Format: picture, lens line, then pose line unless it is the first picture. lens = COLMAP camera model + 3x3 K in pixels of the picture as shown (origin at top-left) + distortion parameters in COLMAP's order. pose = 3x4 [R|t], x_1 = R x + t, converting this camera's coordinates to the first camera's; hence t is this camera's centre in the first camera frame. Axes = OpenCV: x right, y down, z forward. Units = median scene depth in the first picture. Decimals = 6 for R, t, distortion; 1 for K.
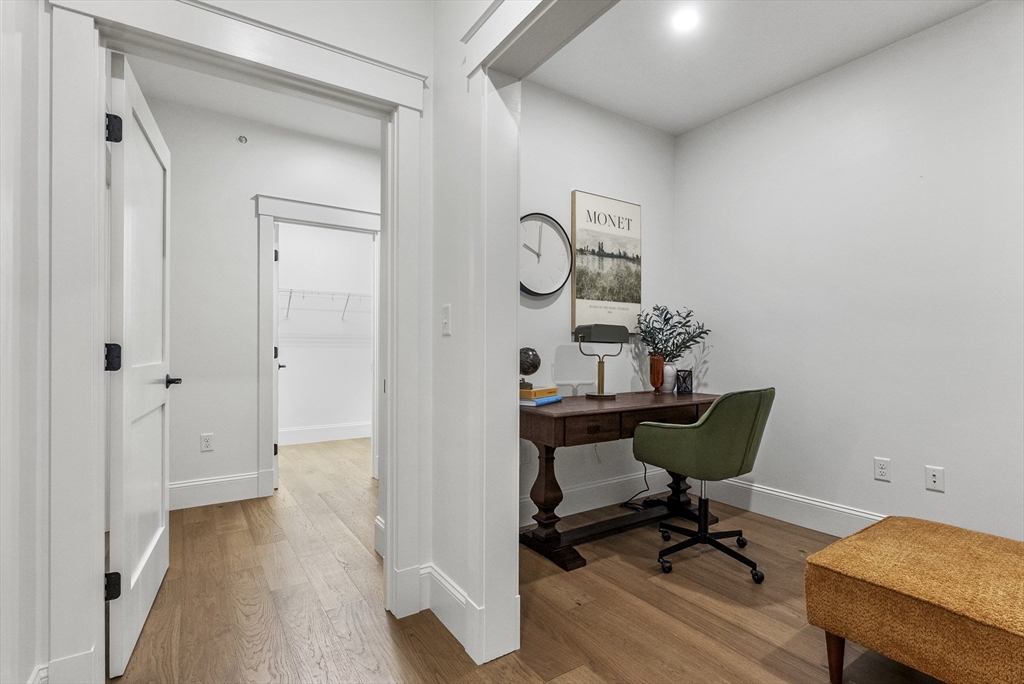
lens RADIAL K [[481.8, 0, 512.0], [0, 481.8, 342.0], [0, 0, 1]] dist [0.000013, -0.000002]
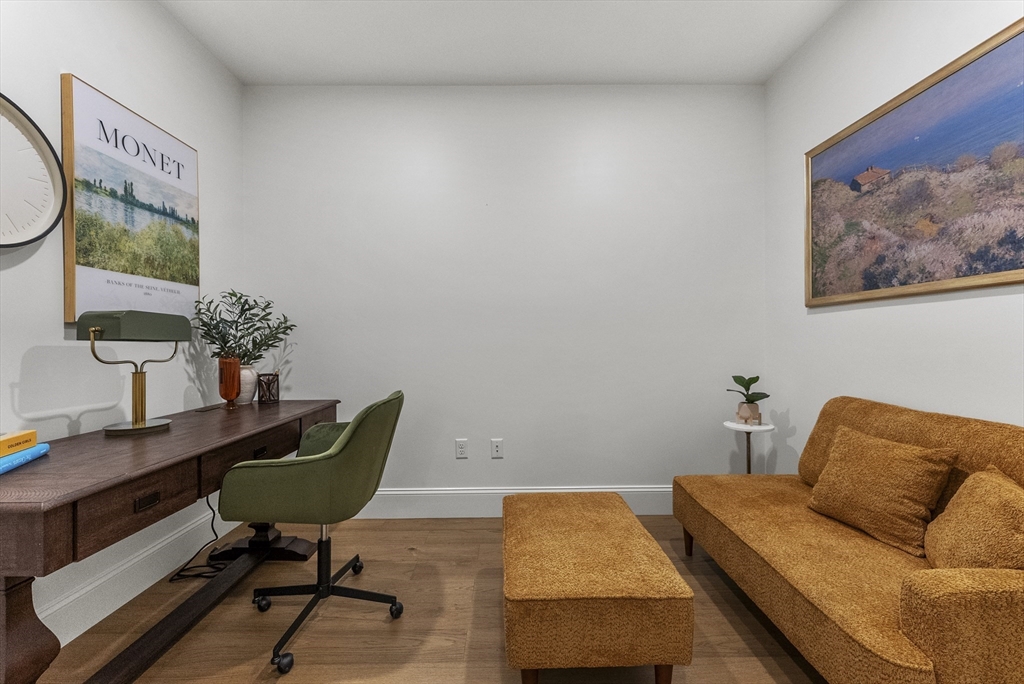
lens RADIAL K [[409.9, 0, 512.0], [0, 409.9, 342.0], [0, 0, 1]] dist [-0.000132, -0.000036]
pose [[0.542978, -0.008793, 0.839701, 0.003925], [-0.003422, 0.999914, 0.012683, -0.005335], [-0.839740, -0.009760, 0.542901, 0.285444]]
